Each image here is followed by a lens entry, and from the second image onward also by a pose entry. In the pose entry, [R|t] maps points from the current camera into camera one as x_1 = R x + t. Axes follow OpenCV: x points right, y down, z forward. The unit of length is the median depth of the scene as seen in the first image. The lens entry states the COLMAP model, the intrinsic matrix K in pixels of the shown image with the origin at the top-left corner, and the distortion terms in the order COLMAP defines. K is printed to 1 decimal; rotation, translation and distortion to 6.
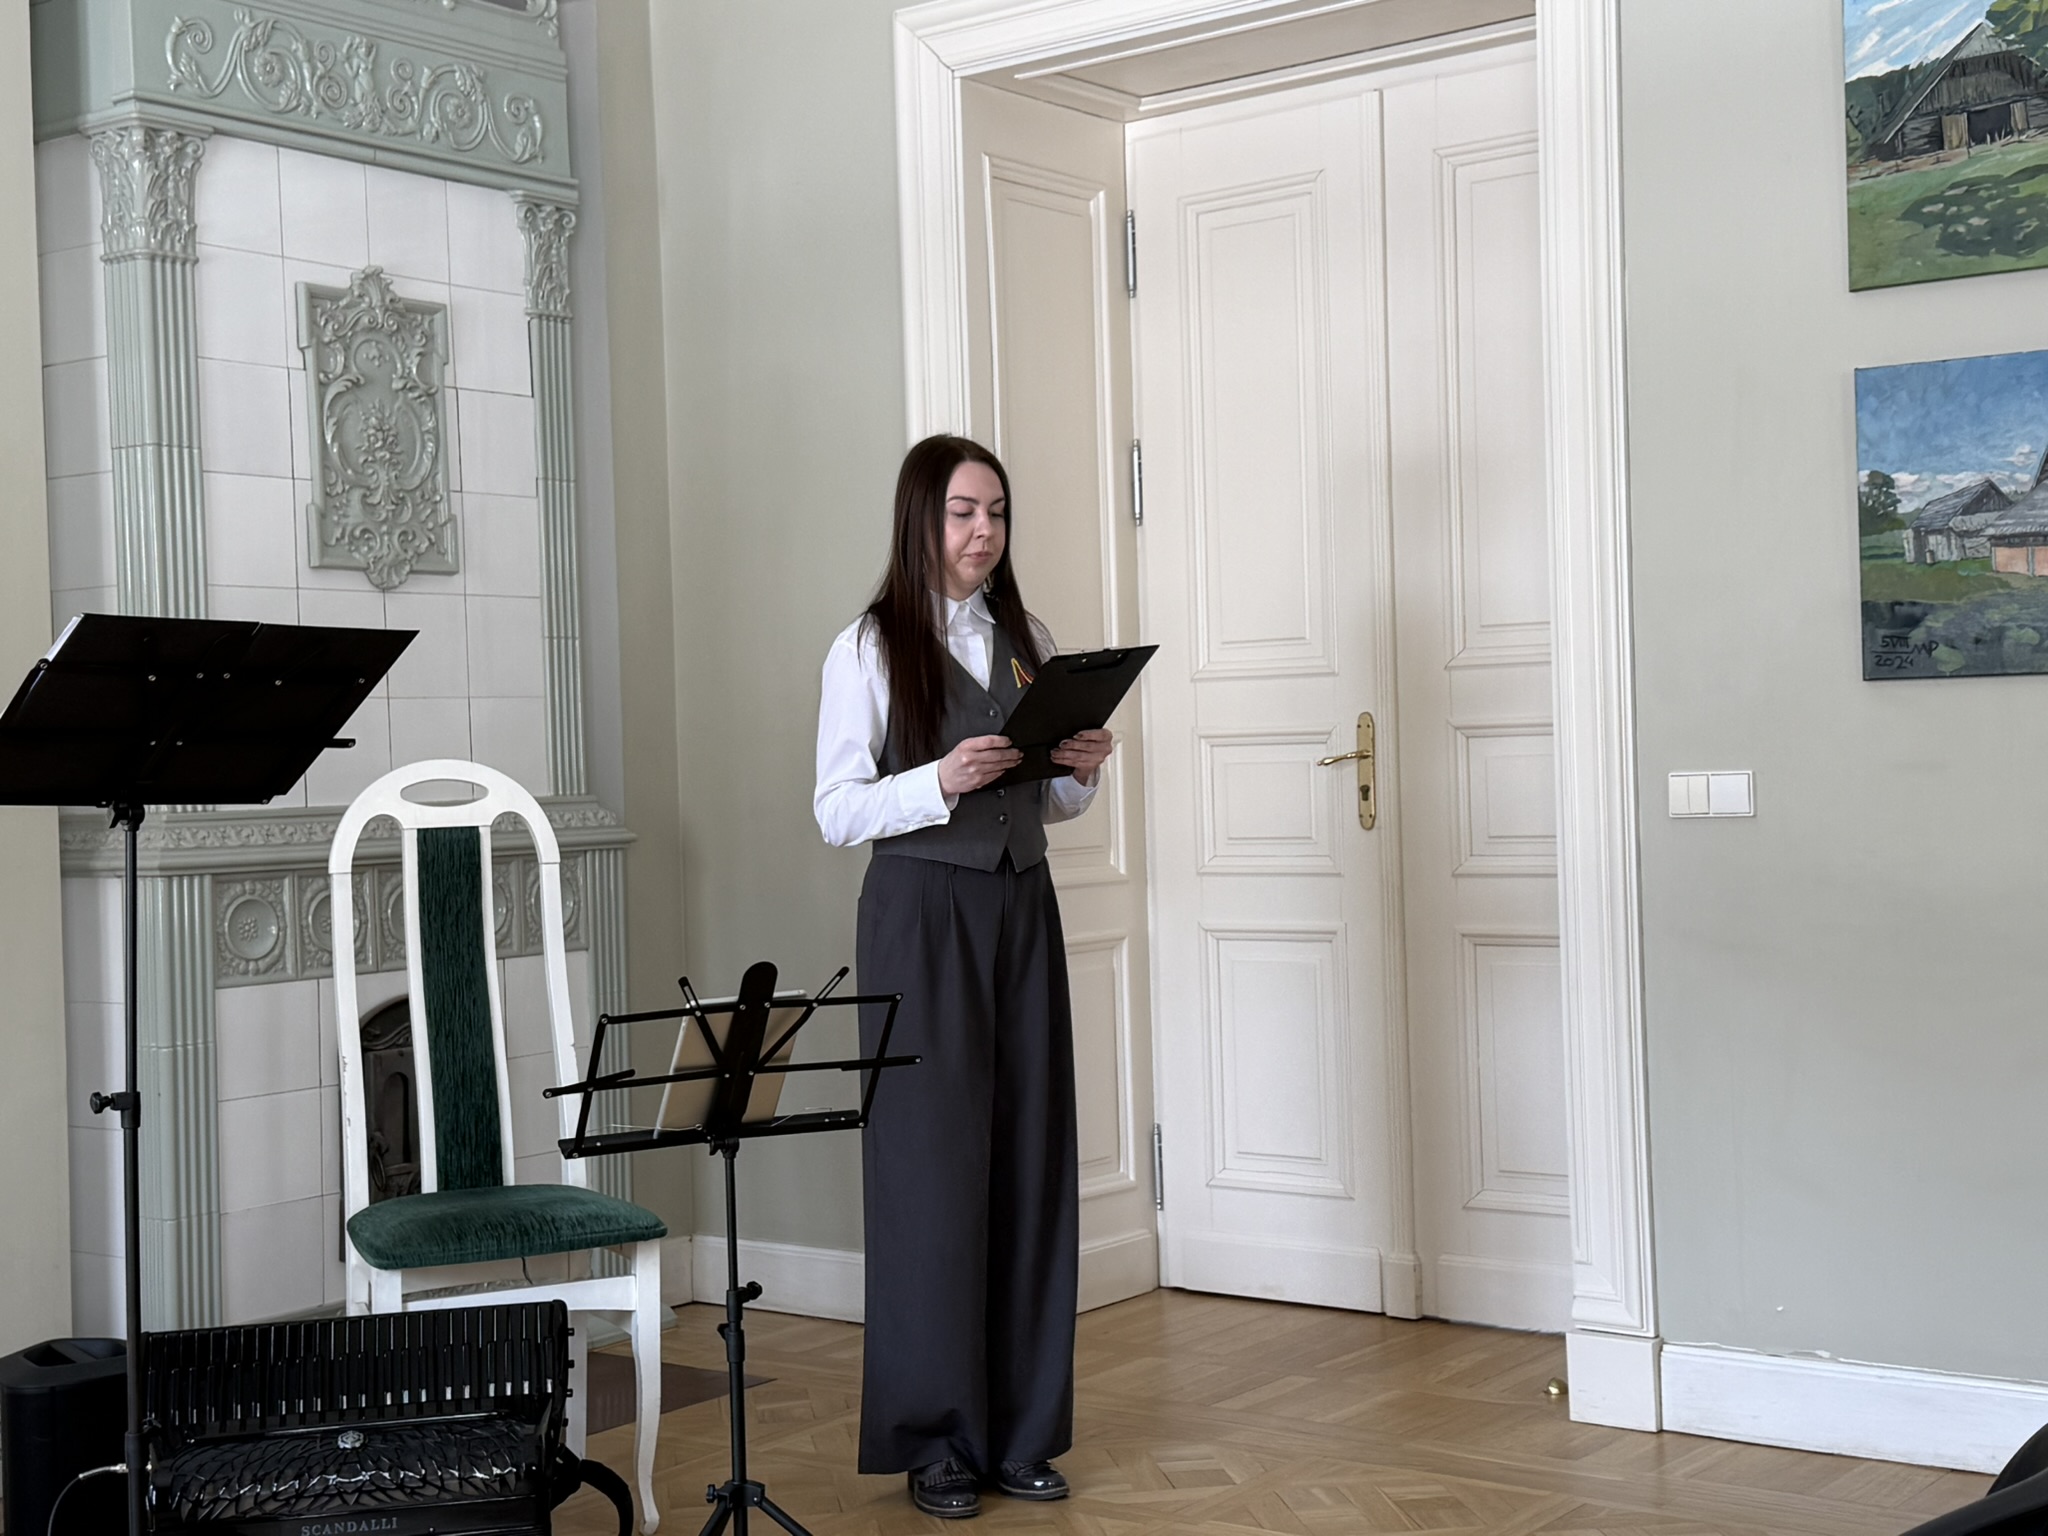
lens RADIAL K [[2909.2, 0, 1058.3], [0, 2909.2, 762.4], [0, 0, 1]] dist [0.127617, 0.000000]
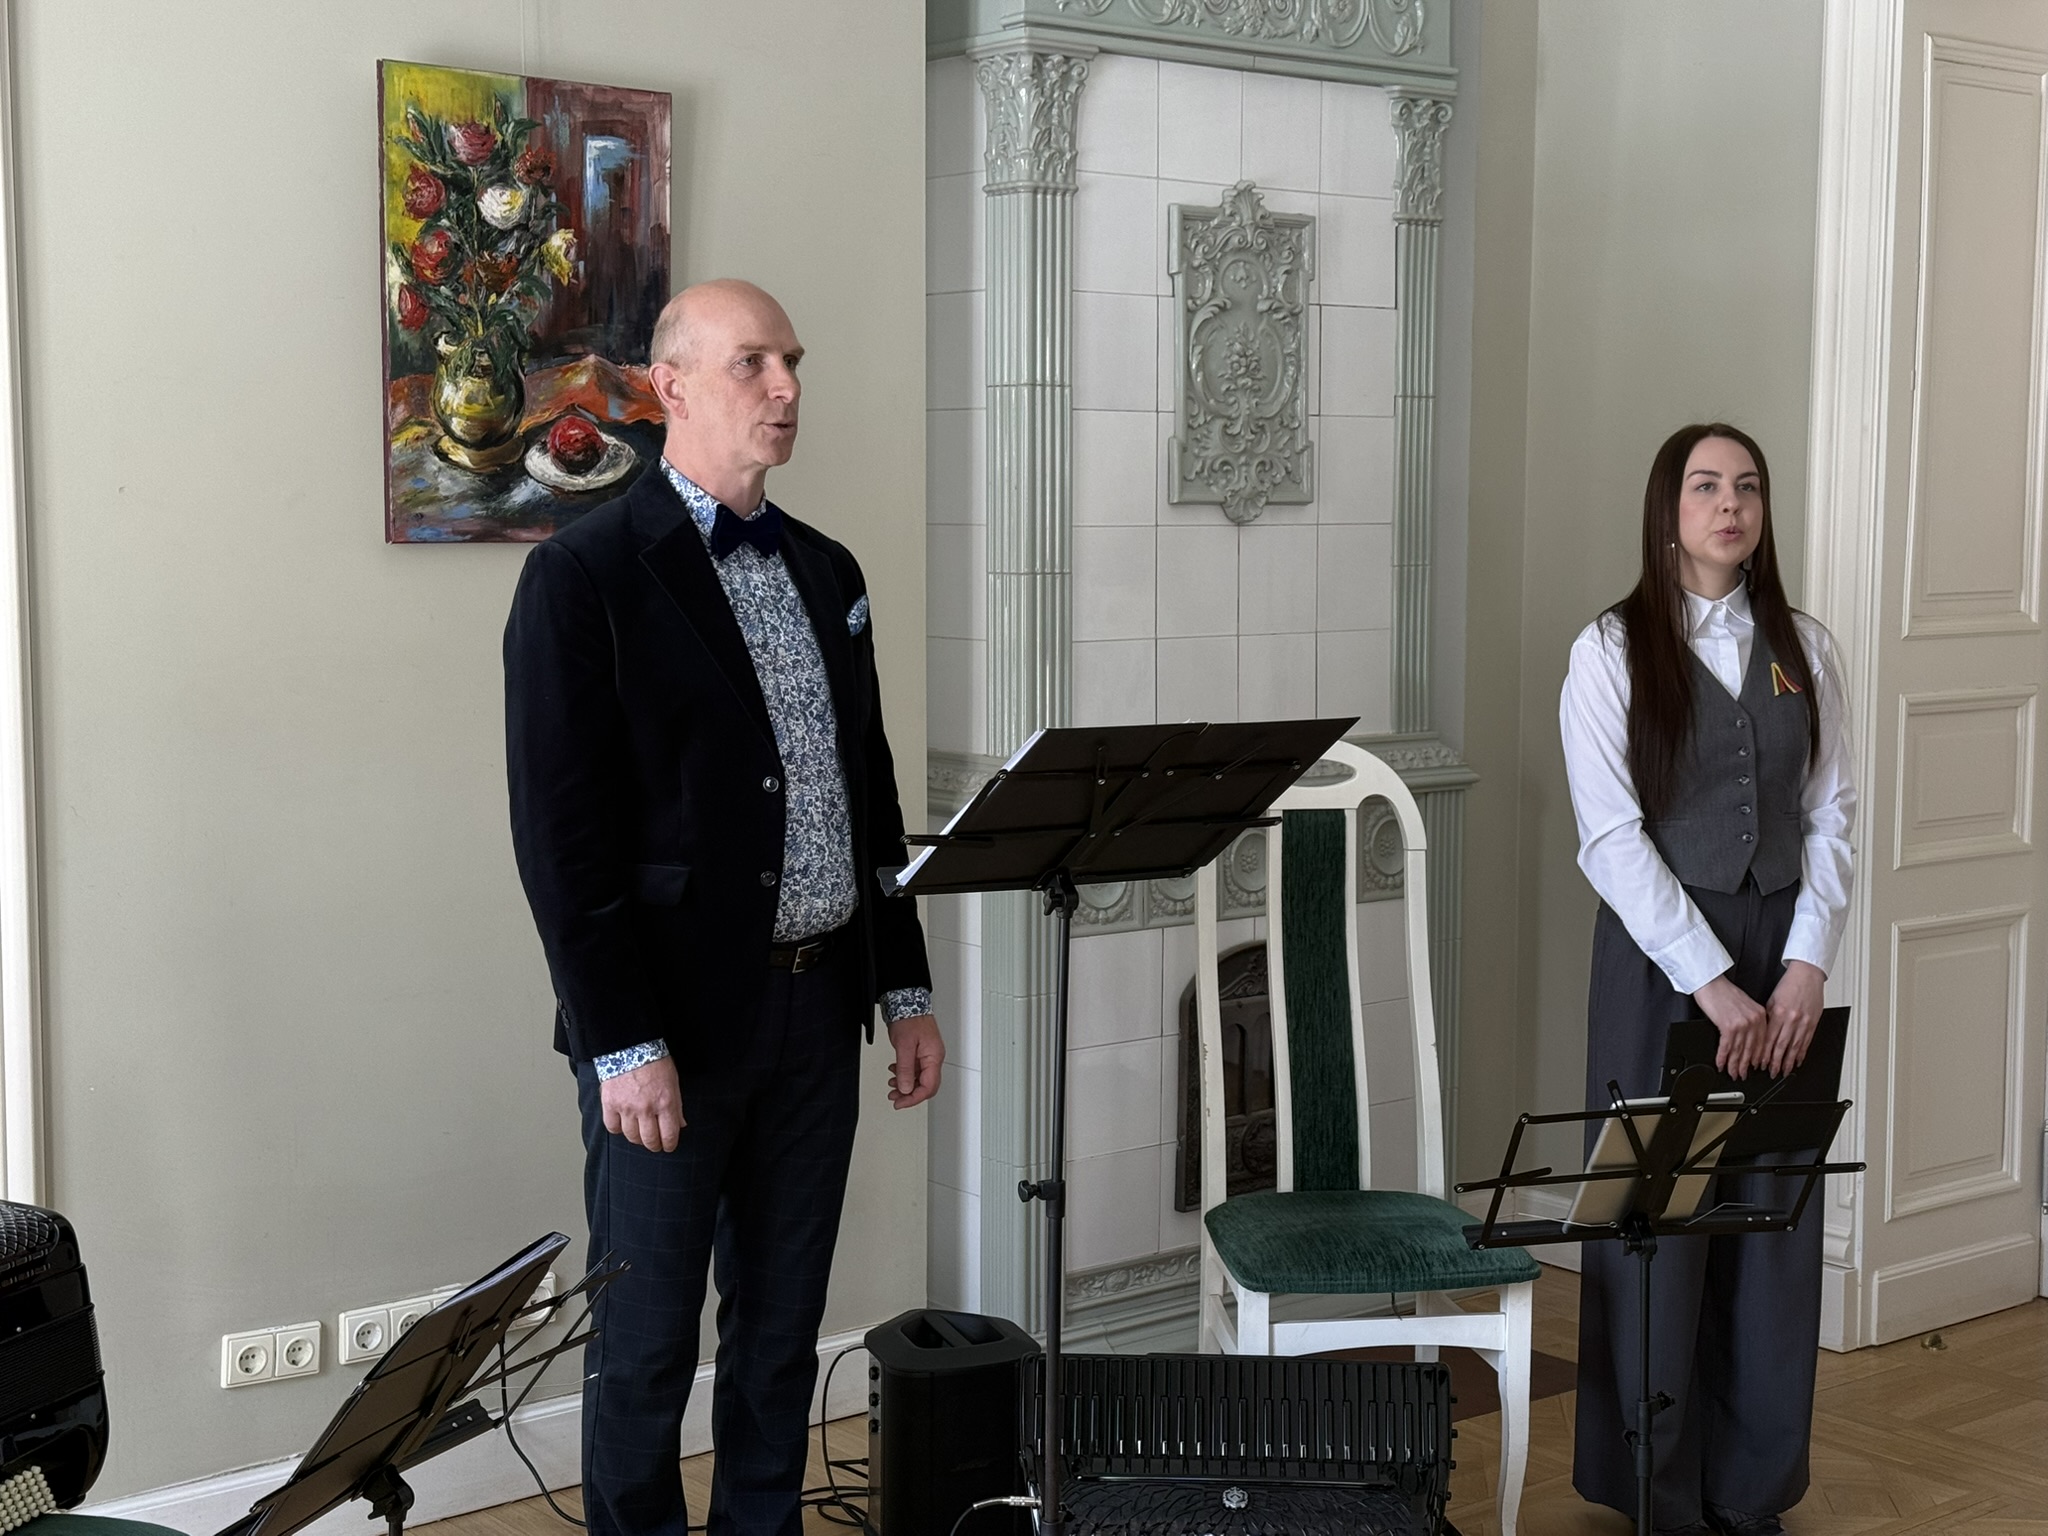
lens RADIAL K [[2951.4, 0, 1005.2], [0, 2951.4, 732.1], [0, 0, 1]] dist [0.160355, 0.000000]
pose [[0.968035, 0.057618, -0.244106, -0.065128], [-0.033212, 0.994132, 0.102945, -0.090072], [0.248605, -0.091547, 0.964269, 0.040071]]
